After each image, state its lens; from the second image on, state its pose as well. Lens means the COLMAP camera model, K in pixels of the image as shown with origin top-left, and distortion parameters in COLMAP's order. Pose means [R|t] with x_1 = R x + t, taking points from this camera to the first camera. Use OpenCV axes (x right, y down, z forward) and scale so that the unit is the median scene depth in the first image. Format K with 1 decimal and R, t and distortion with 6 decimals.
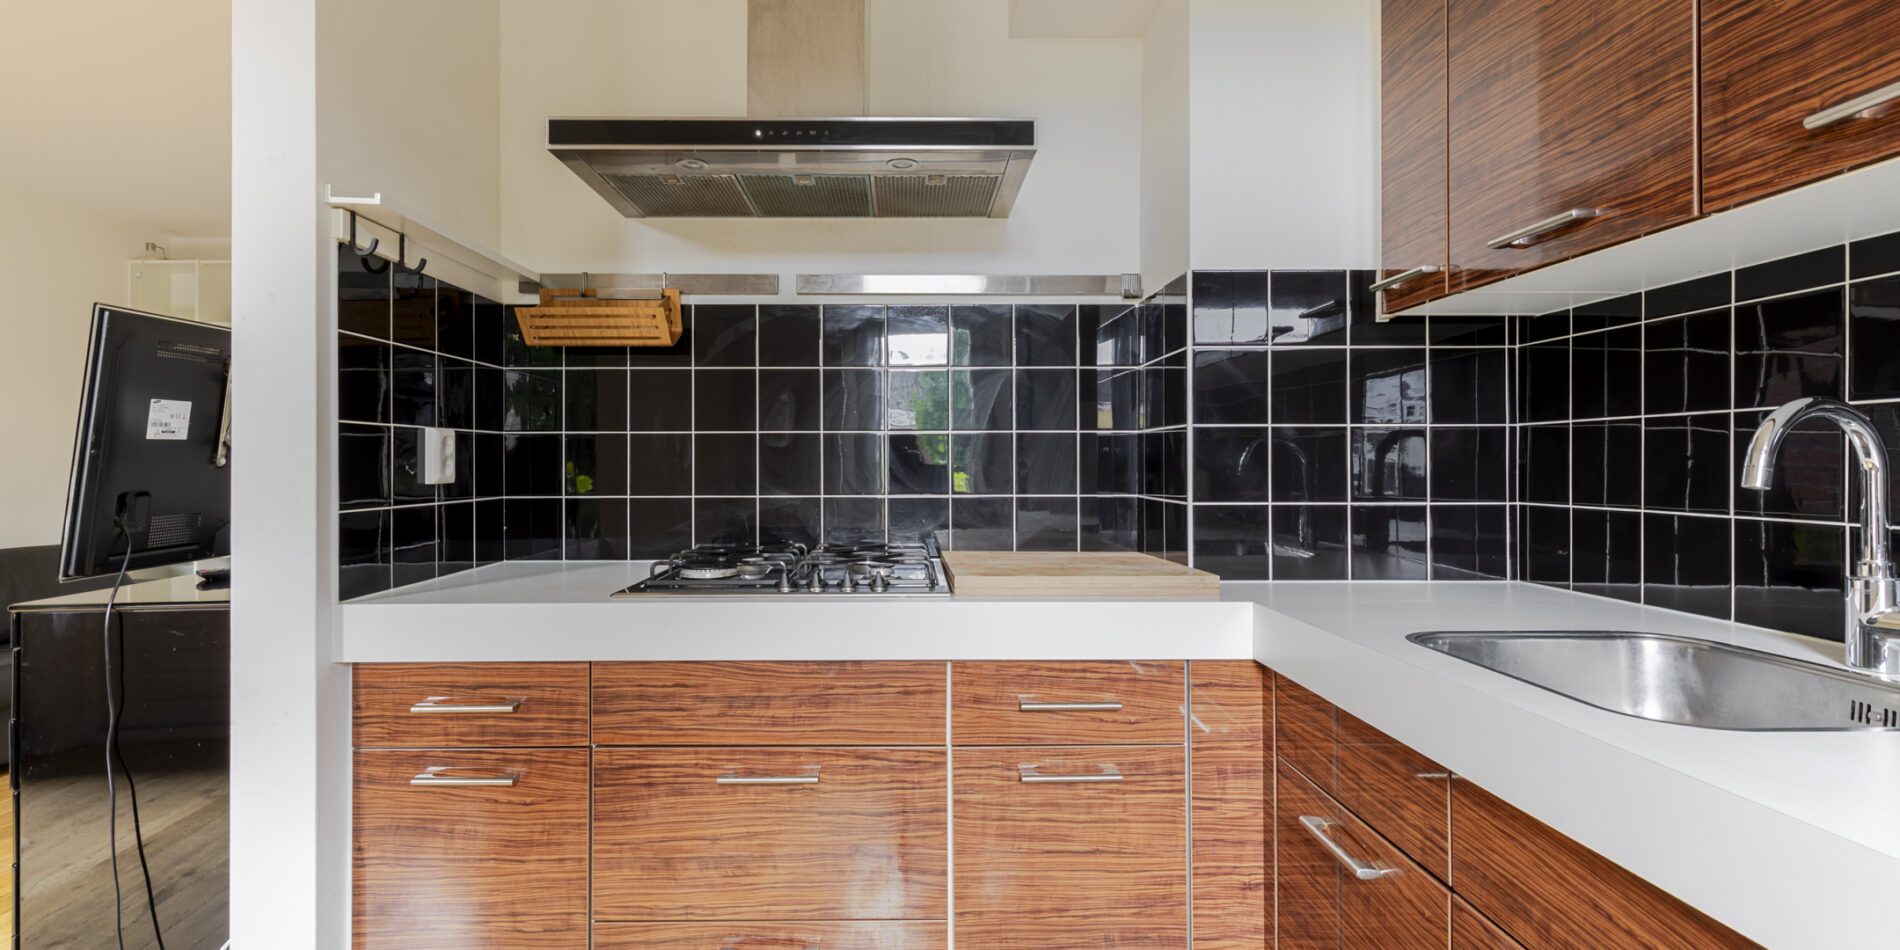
lens RADIAL K [[866.4, 0, 930.9], [0, 866.4, 466.9], [0, 0, 1]] dist [0.010103, 0.000108]
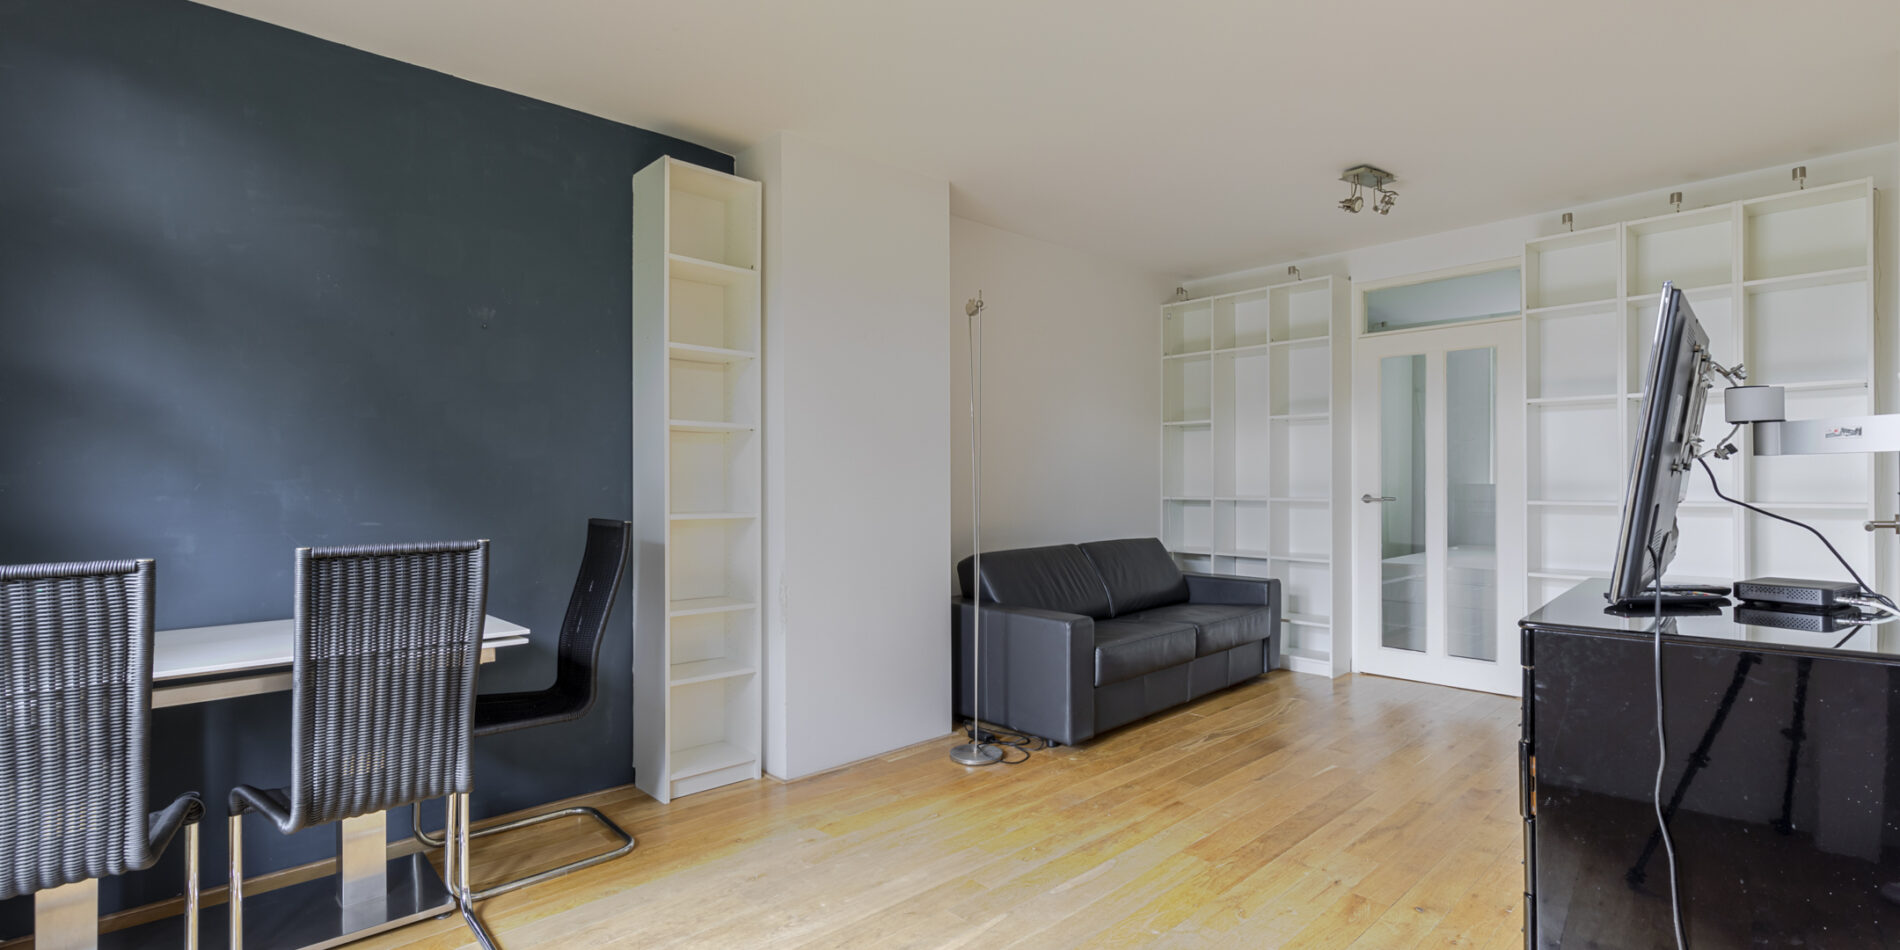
lens RADIAL K [[856.1, 0, 952.7], [0, 856.1, 484.2], [0, 0, 1]] dist [0.008601, 0.000380]
pose [[0.692915, 0.005452, -0.720999, -0.838786], [0.000634, 0.999966, 0.008171, 0.001684], [0.721019, -0.006119, 0.692888, -0.091248]]
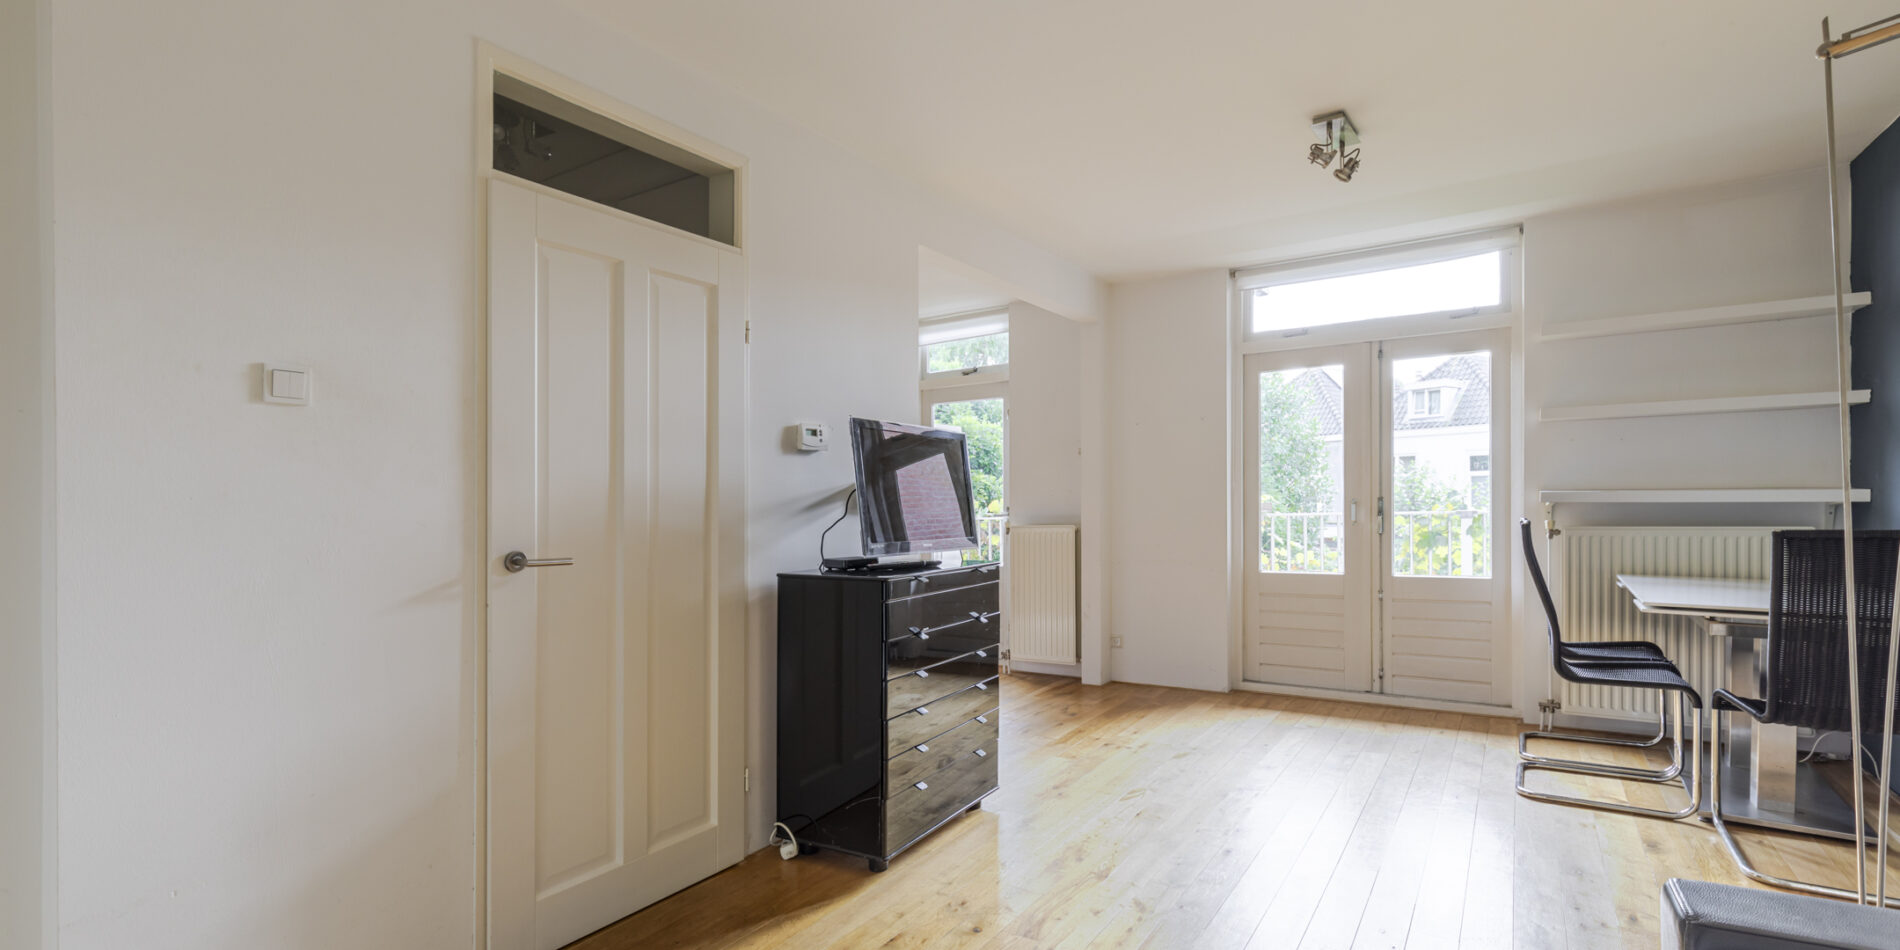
lens RADIAL K [[865.1, 0, 955.5], [0, 865.1, 483.8], [0, 0, 1]] dist [0.009419, 0.000317]
pose [[-0.841511, 0.025121, 0.539656, -2.245228], [0.020651, 0.999684, -0.014332, -0.004259], [-0.539846, -0.000916, -0.841764, 3.024459]]
